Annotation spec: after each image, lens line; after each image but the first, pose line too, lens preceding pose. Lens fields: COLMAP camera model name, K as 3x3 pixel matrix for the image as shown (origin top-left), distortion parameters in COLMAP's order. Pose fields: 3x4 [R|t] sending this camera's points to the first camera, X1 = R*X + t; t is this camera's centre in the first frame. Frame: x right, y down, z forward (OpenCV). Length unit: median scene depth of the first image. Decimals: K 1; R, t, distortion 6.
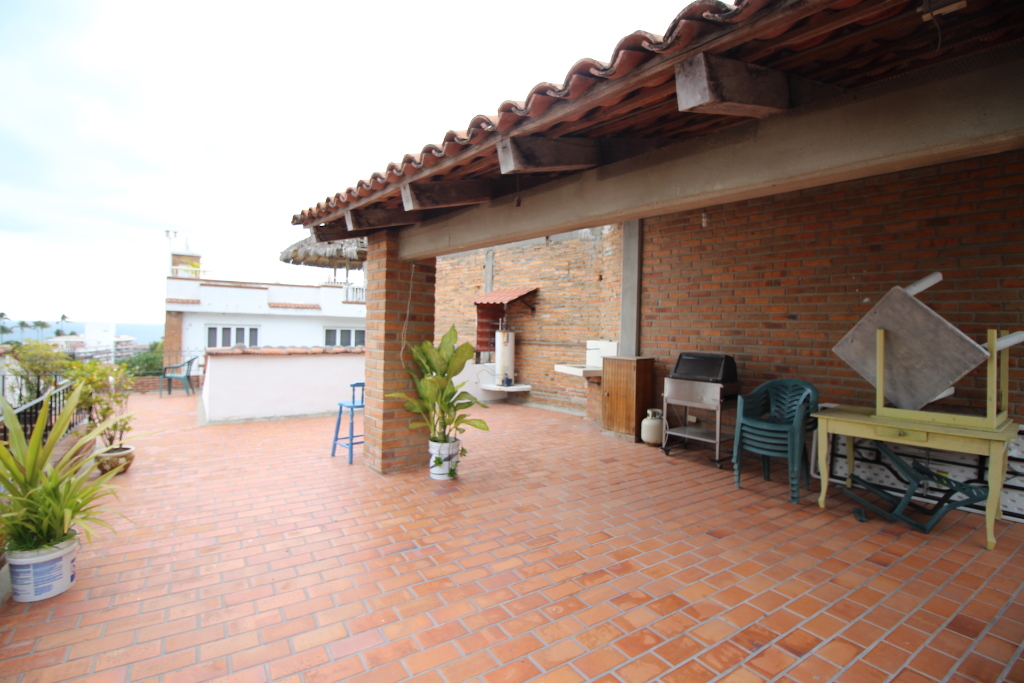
lens RADIAL K [[471.4, 0, 509.0], [0, 471.4, 333.1], [0, 0, 1]] dist [-0.002464, -0.012978]
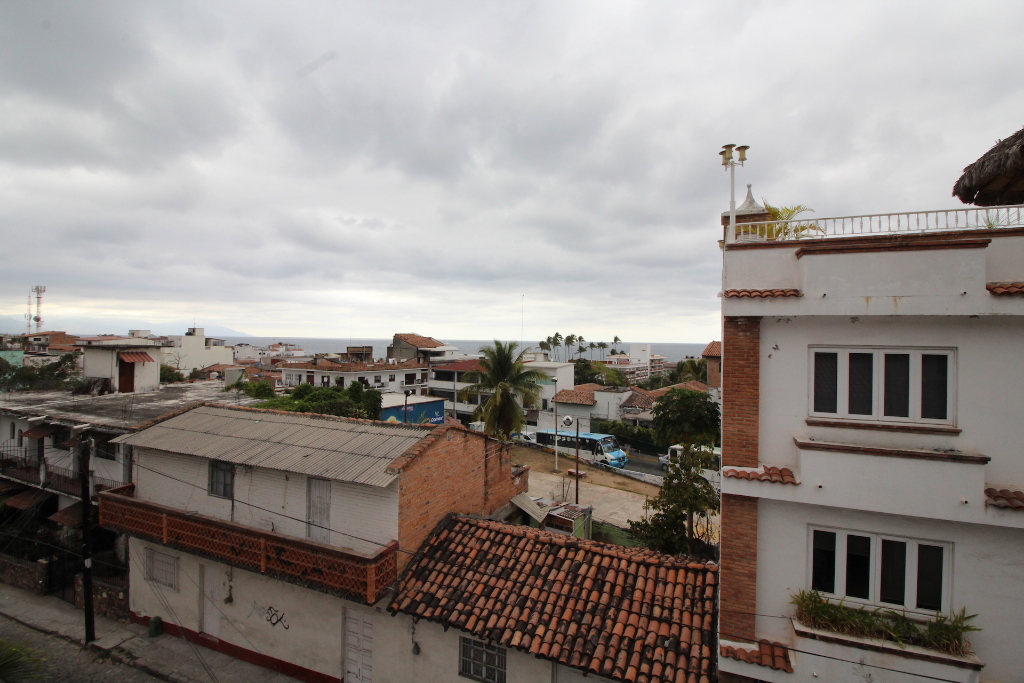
lens RADIAL K [[471.4, 0, 509.0], [0, 471.4, 333.1], [0, 0, 1]] dist [-0.002464, -0.012978]
pose [[0.546099, -0.021624, -0.837441, -0.069394], [-0.015451, 0.999237, -0.035878, -0.001650], [0.837578, 0.032532, 0.545349, 0.085510]]
